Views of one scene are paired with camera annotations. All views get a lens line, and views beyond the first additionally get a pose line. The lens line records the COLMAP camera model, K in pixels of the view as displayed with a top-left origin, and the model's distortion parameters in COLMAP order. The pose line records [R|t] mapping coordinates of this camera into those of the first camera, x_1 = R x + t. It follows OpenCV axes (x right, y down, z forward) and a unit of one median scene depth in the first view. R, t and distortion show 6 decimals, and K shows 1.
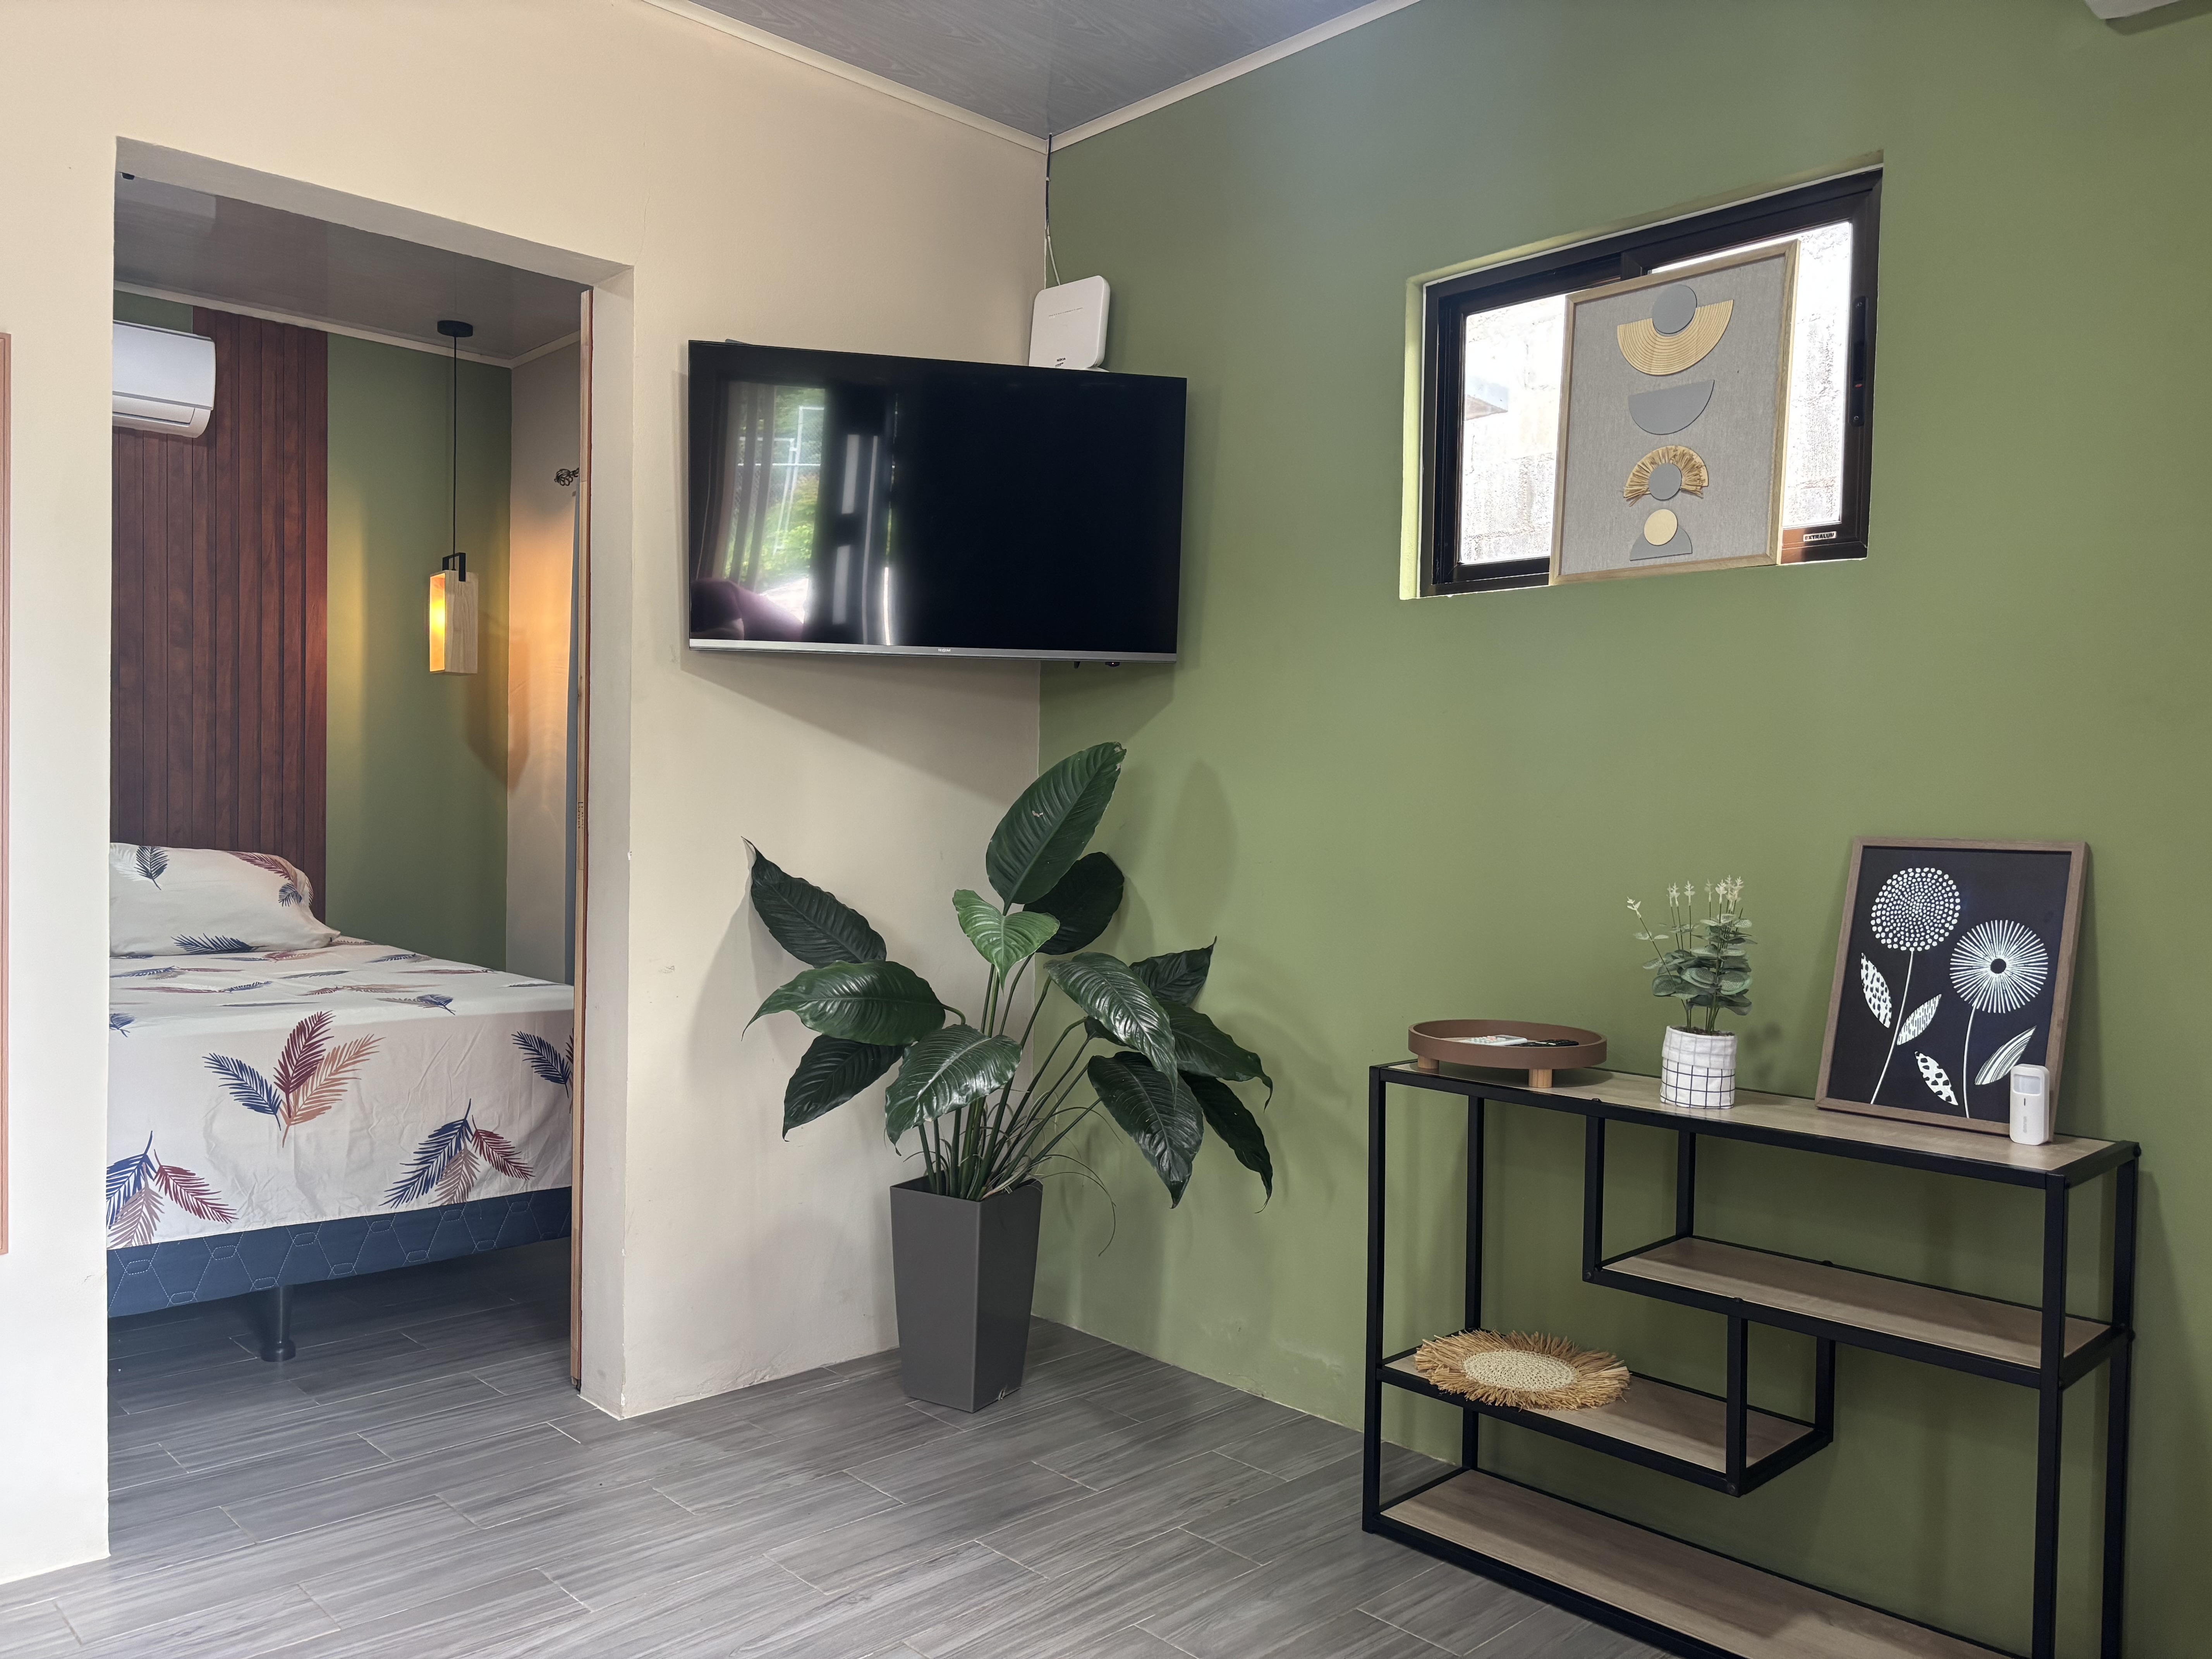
lens RADIAL K [[1649.5, 0, 1107.2], [0, 1649.5, 844.8], [0, 0, 1]] dist [0.088314, -0.114567]
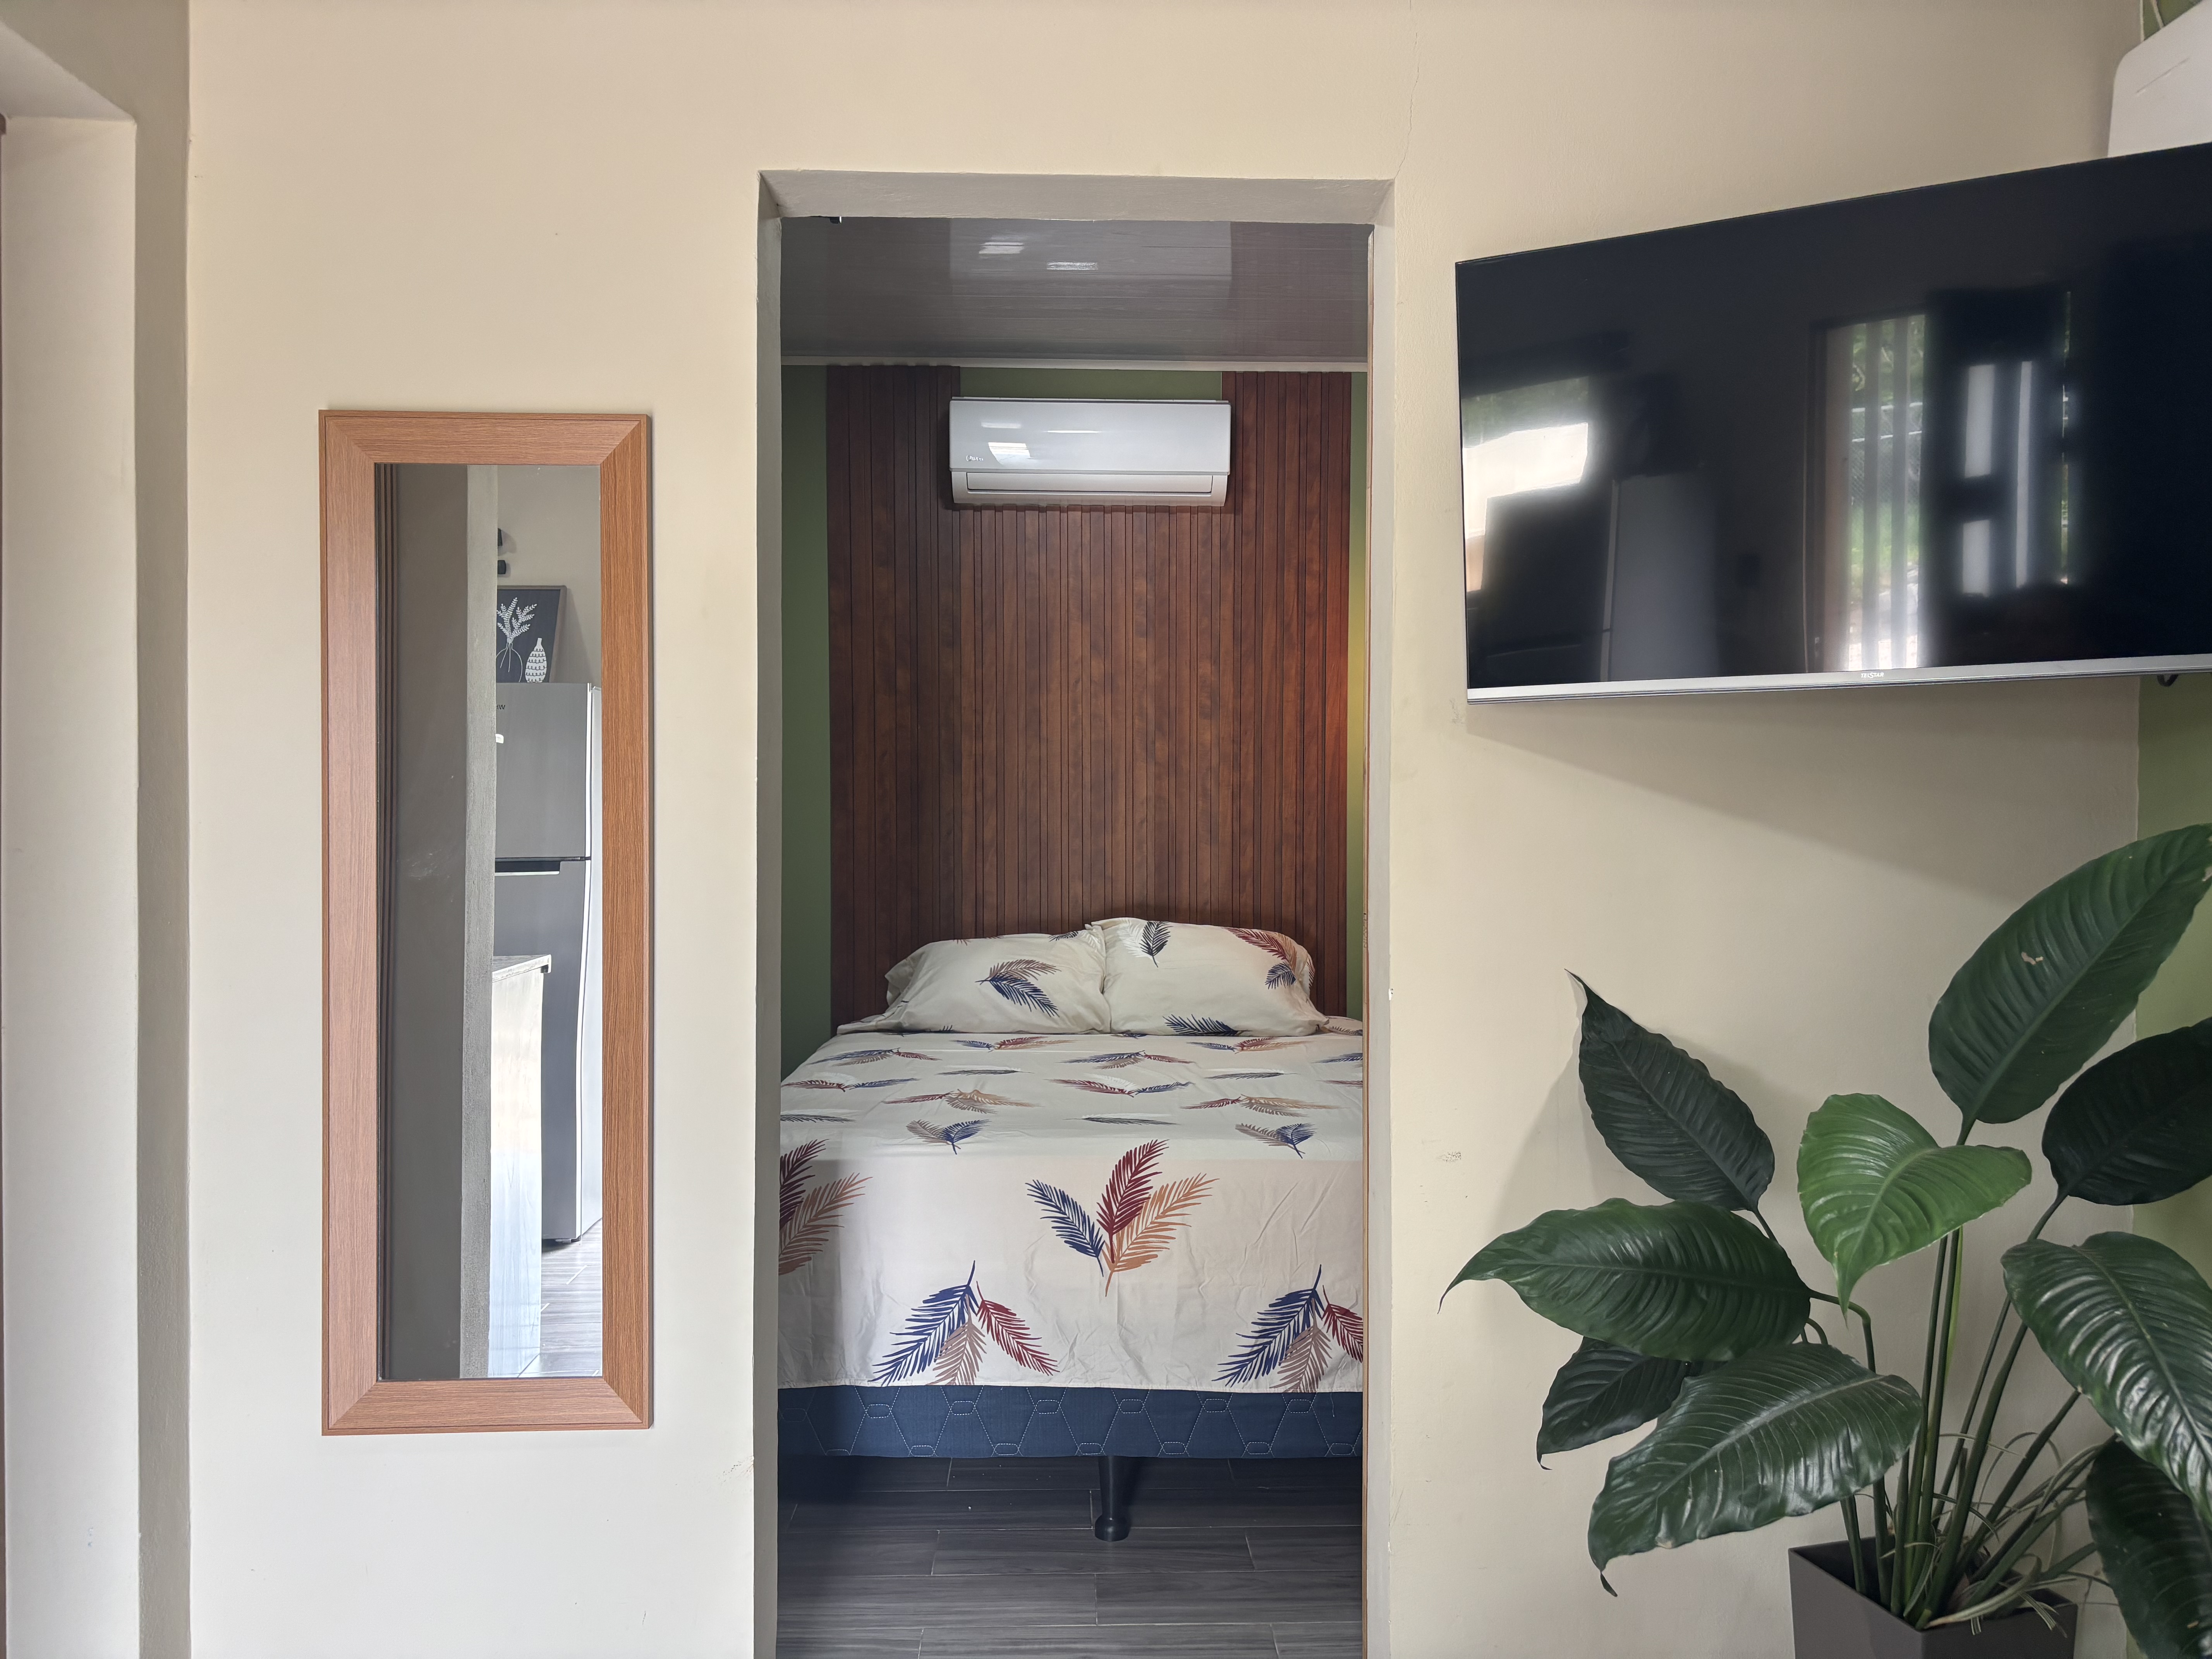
lens RADIAL K [[1649.5, 0, 1107.2], [0, 1649.5, 844.8], [0, 0, 1]] dist [0.088314, -0.114567]
pose [[0.745368, -0.005596, -0.666630, 0.081313], [-0.007661, 0.999827, -0.016958, -0.037772], [0.666610, 0.017747, 0.745196, 0.336701]]
